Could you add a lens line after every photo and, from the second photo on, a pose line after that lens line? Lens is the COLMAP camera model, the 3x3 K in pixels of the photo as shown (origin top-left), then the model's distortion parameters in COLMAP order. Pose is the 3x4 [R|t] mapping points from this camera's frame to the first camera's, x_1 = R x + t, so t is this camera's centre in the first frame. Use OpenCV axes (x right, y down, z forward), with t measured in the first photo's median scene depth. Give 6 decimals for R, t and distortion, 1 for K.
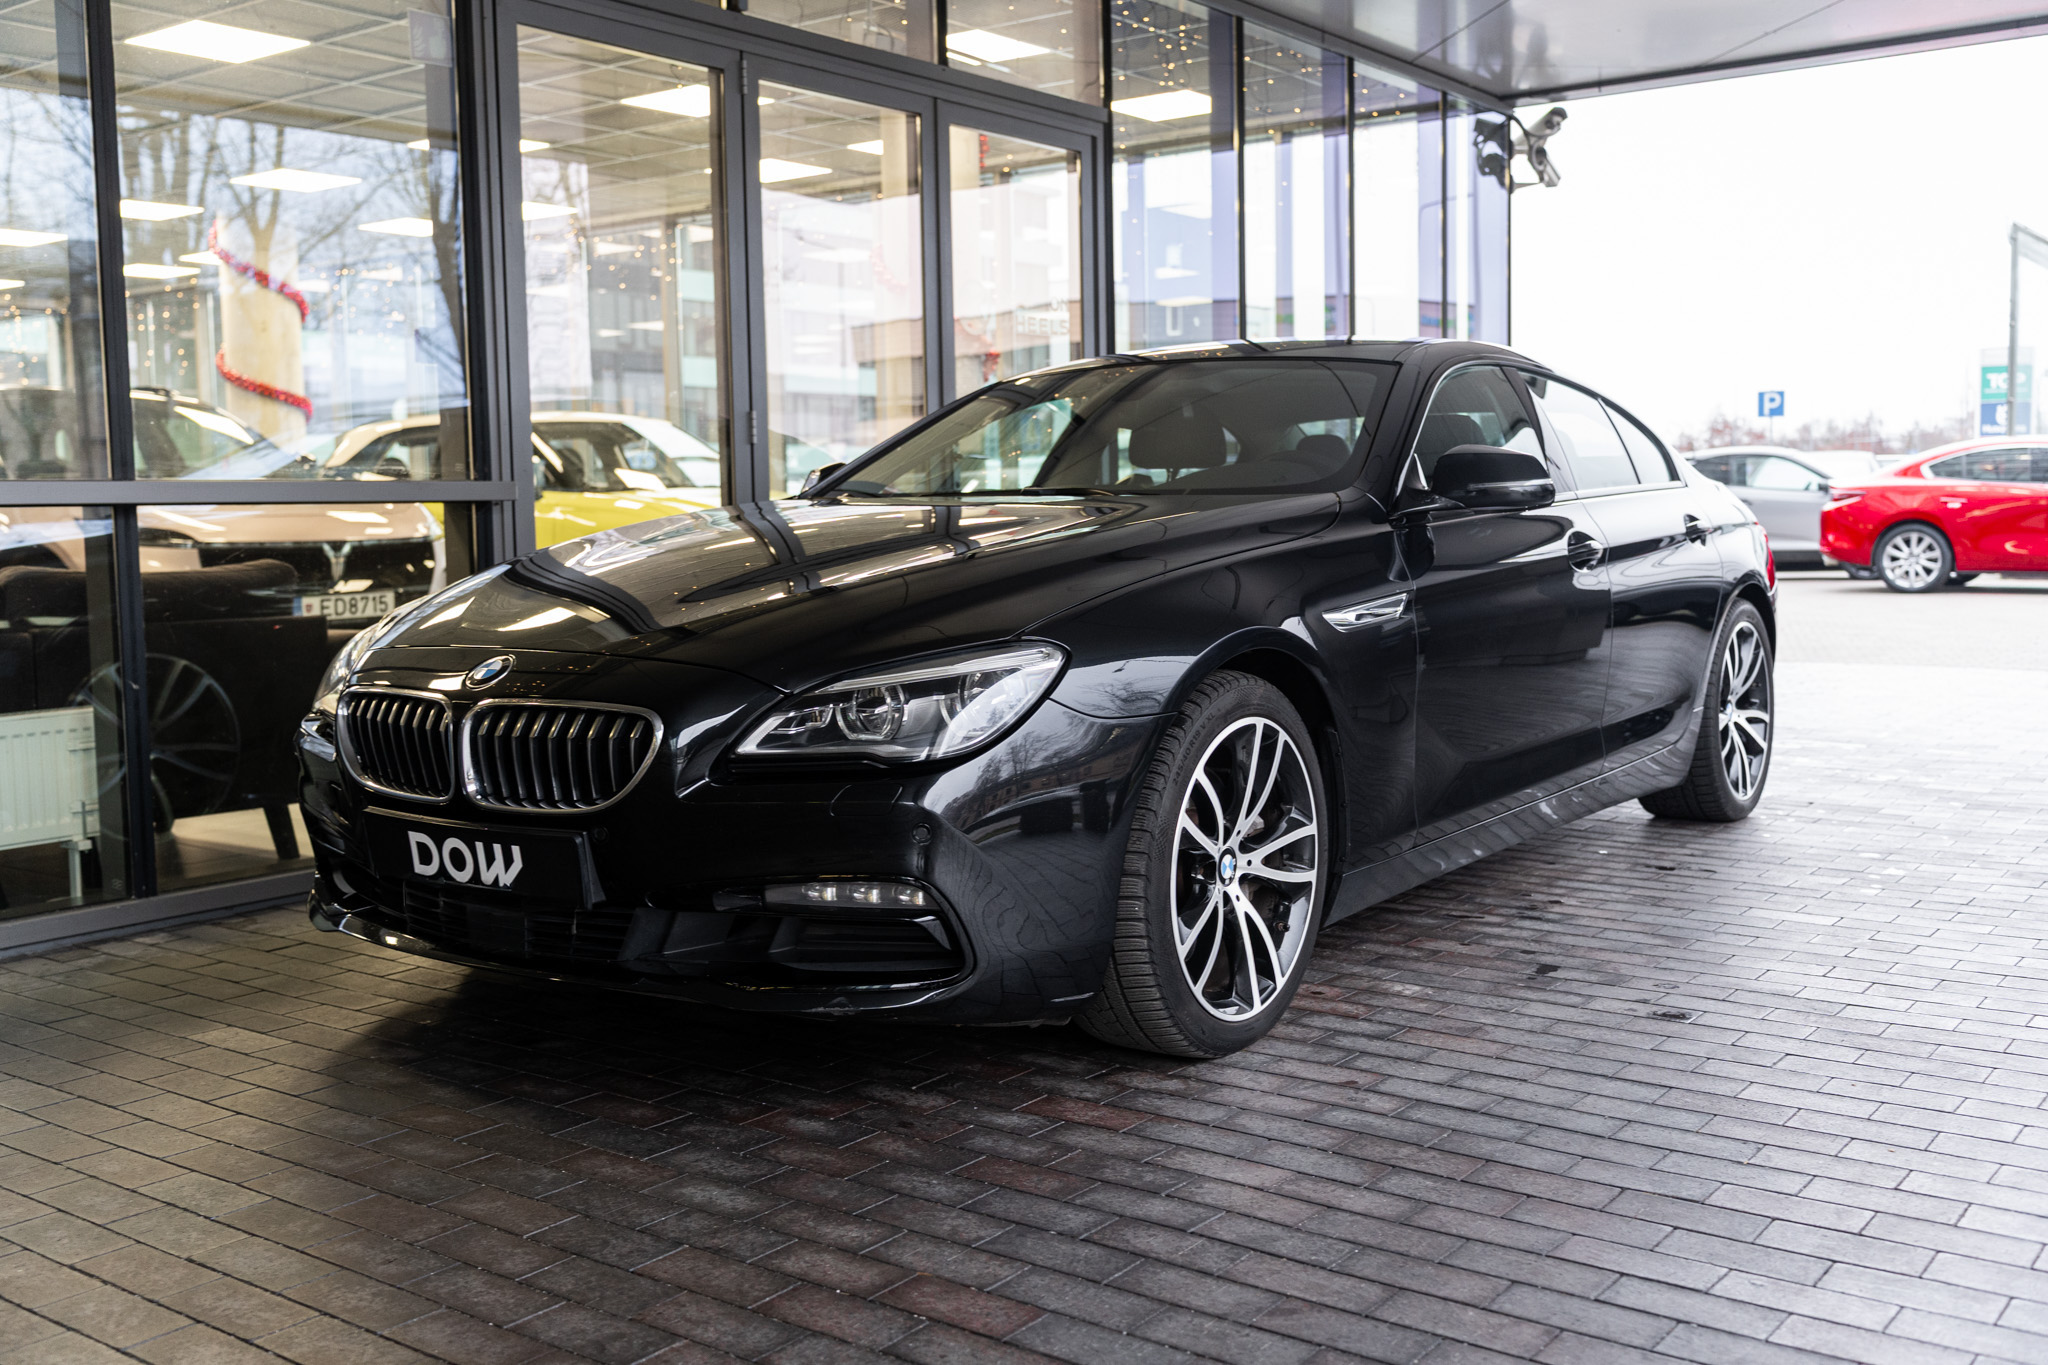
lens RADIAL K [[2004.2, 0, 1023.1], [0, 2004.2, 690.2], [0, 0, 1]] dist [0.014305, 0.000000]
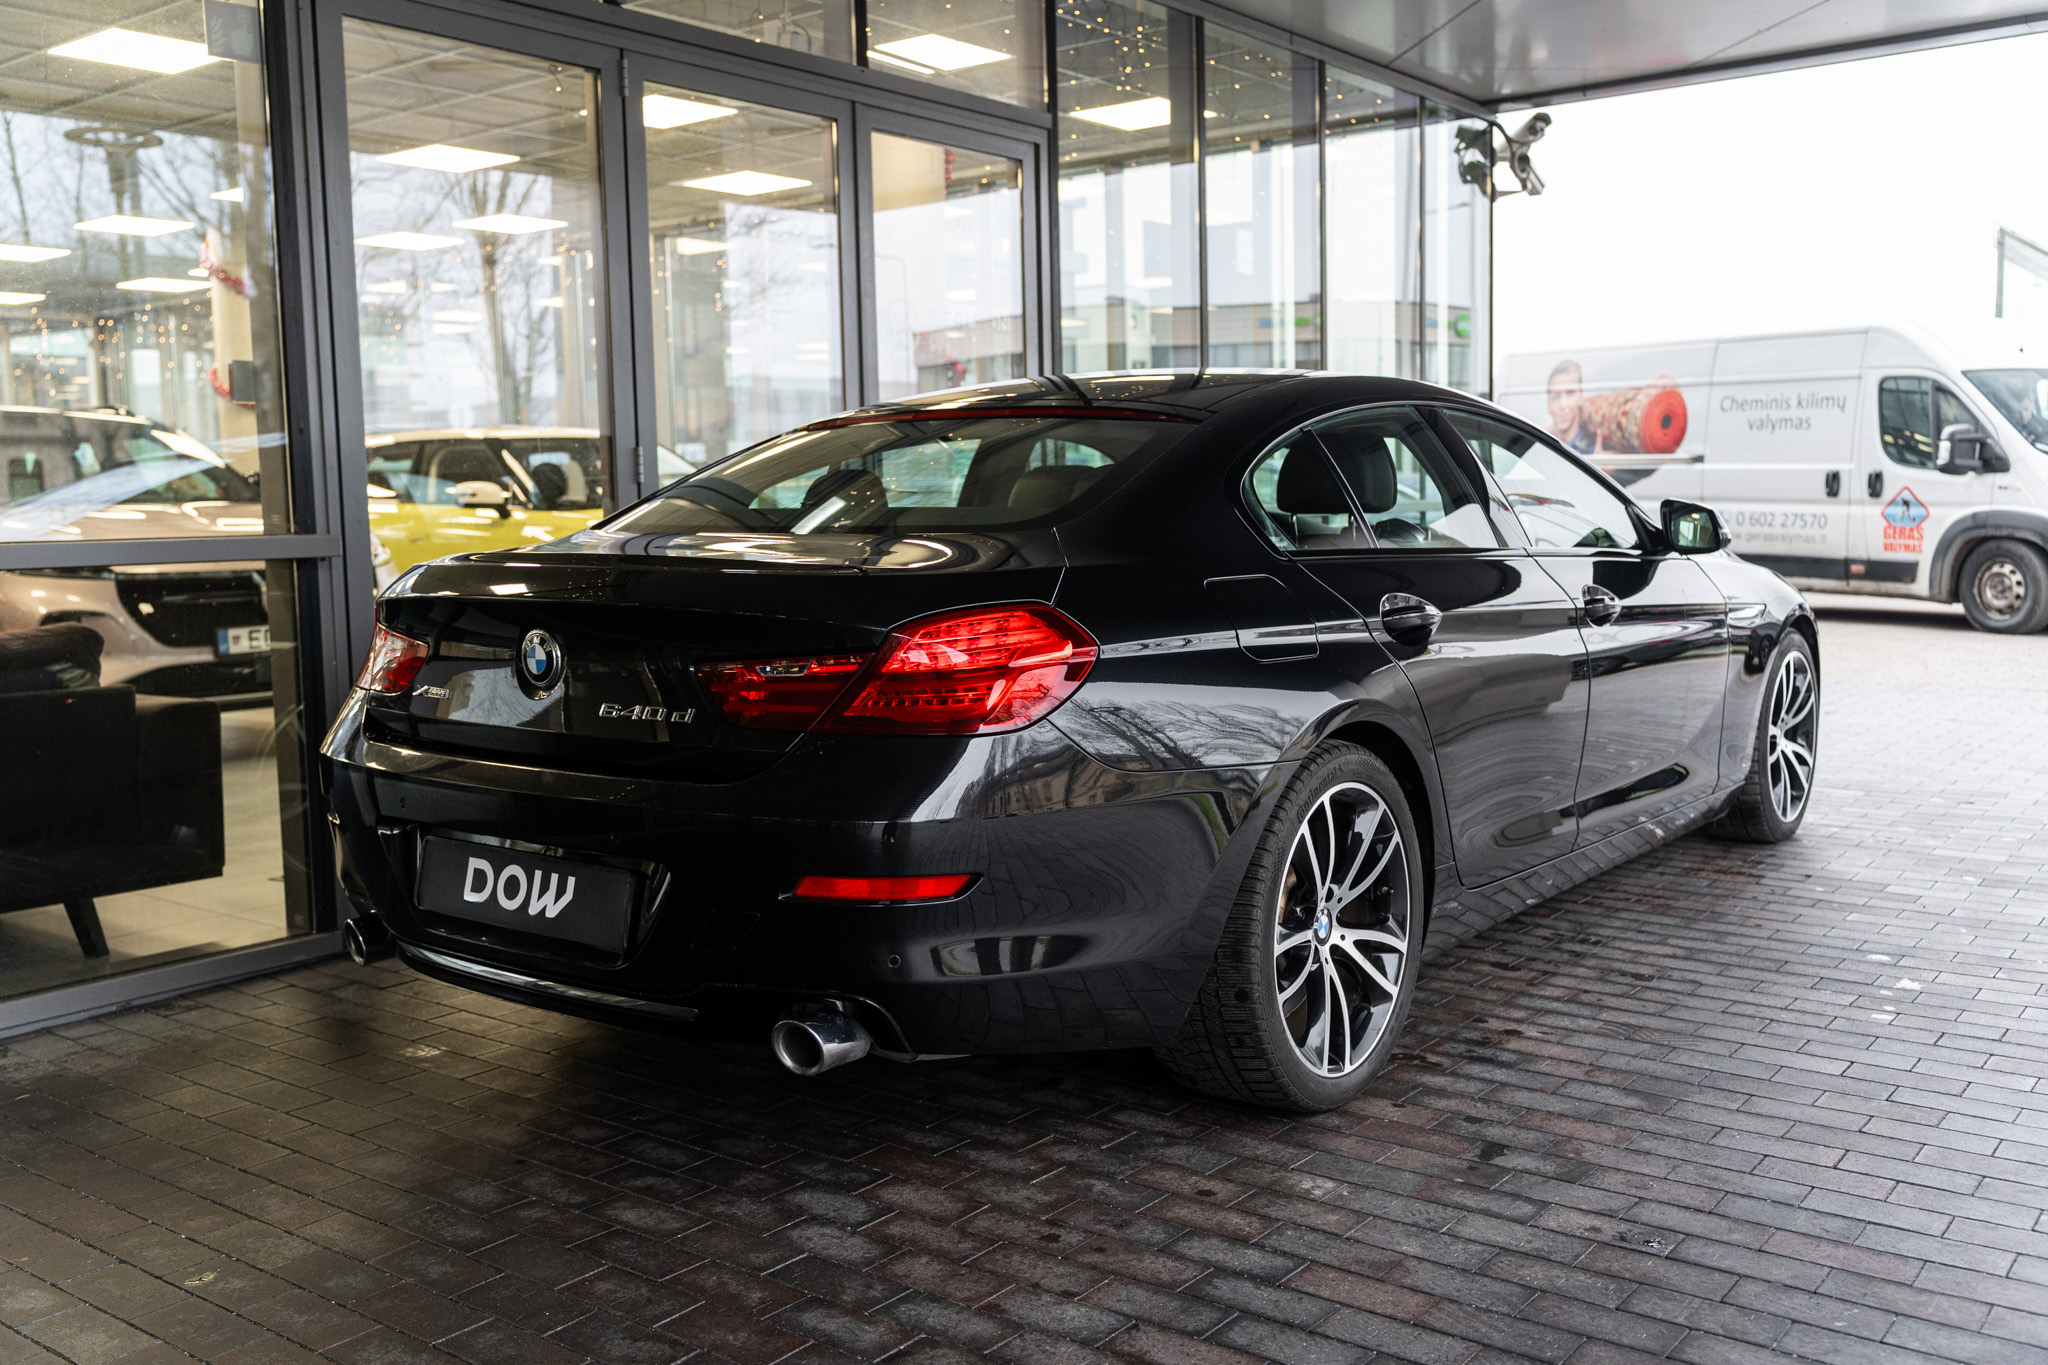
lens RADIAL K [[1845.9, 0, 1024.9], [0, 1845.9, 689.7], [0, 0, 1]] dist [0.027740, -0.022951]
pose [[0.999823, -0.000522, -0.018805, 0.046394], [0.000781, 0.999904, 0.013806, -0.033424], [0.018796, -0.013818, 0.999728, 0.133809]]
